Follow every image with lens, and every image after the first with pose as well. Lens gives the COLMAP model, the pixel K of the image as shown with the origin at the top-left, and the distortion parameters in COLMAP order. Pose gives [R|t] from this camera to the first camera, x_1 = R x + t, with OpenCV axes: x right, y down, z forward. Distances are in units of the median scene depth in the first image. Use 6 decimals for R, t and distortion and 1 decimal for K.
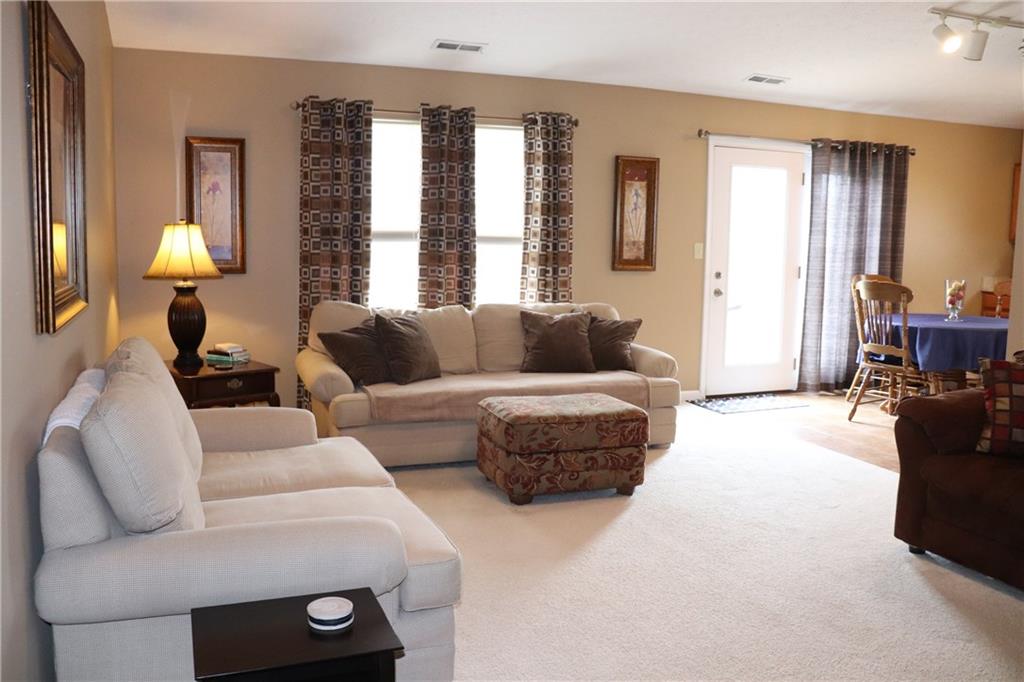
lens RADIAL K [[853.7, 0, 516.6], [0, 853.7, 343.9], [0, 0, 1]] dist [-0.168577, 0.153356]
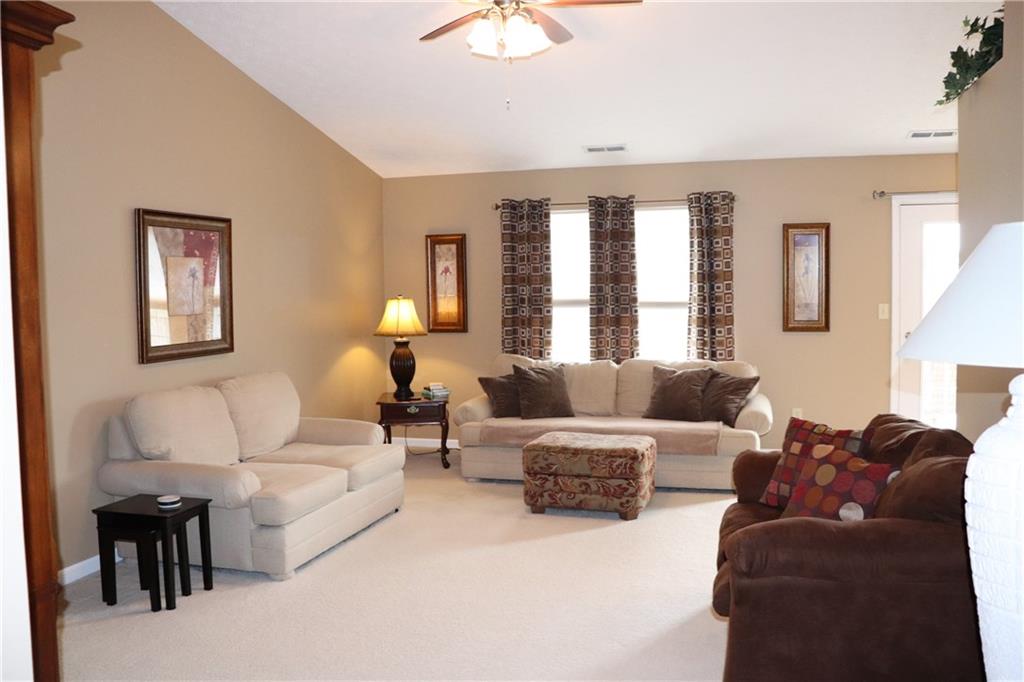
lens RADIAL K [[853.7, 0, 517.8], [0, 853.7, 348.7], [0, 0, 1]] dist [-0.168577, 0.153356]
pose [[0.794538, 0.014988, -0.607030, 0.571425], [-0.050705, 0.997842, -0.041729, -0.004137], [0.605094, 0.063935, 0.793583, -0.041961]]
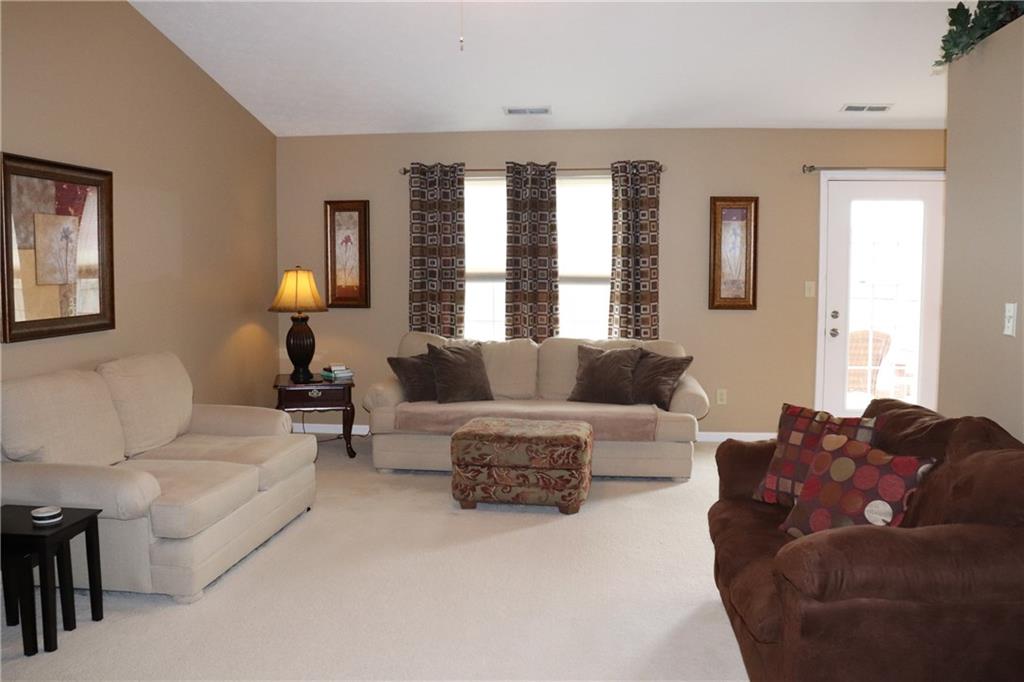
lens RADIAL K [[853.7, 0, 514.1], [0, 853.7, 341.6], [0, 0, 1]] dist [-0.168577, 0.153356]
pose [[0.880252, 0.027207, -0.473727, 0.455598], [-0.047835, 0.998357, -0.031548, -0.004643], [0.472090, 0.050431, 0.880107, -0.002341]]
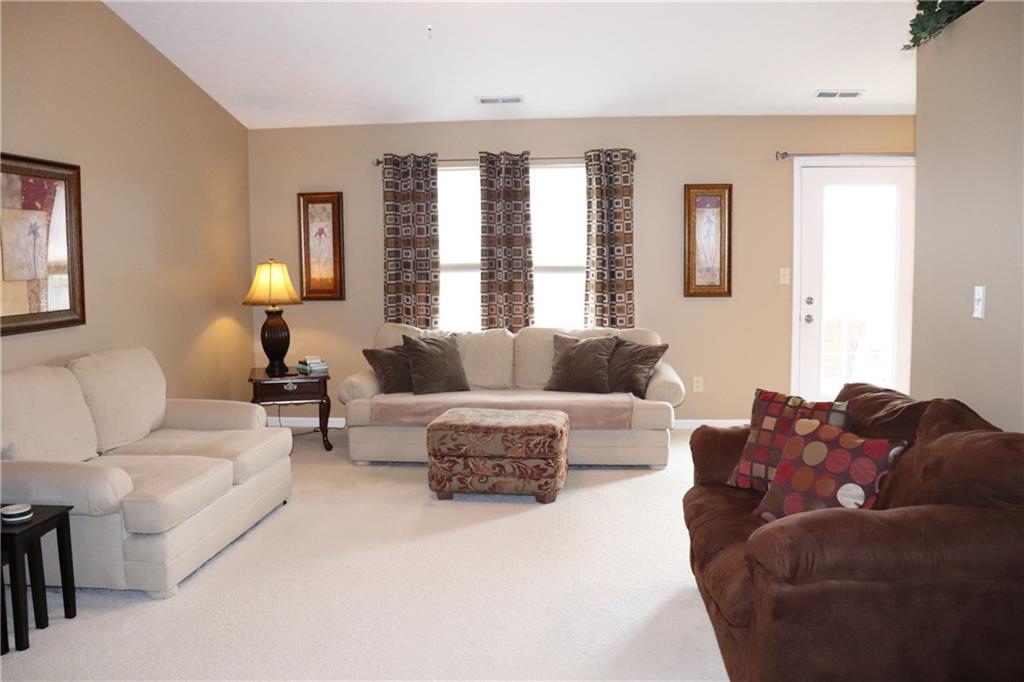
lens RADIAL K [[853.7, 0, 510.9], [0, 853.7, 341.8], [0, 0, 1]] dist [-0.168577, 0.153356]
pose [[0.889996, 0.019581, -0.455547, 0.459339], [-0.033251, 0.999205, -0.022014, -0.003164], [0.454753, 0.034740, 0.889940, 0.001641]]
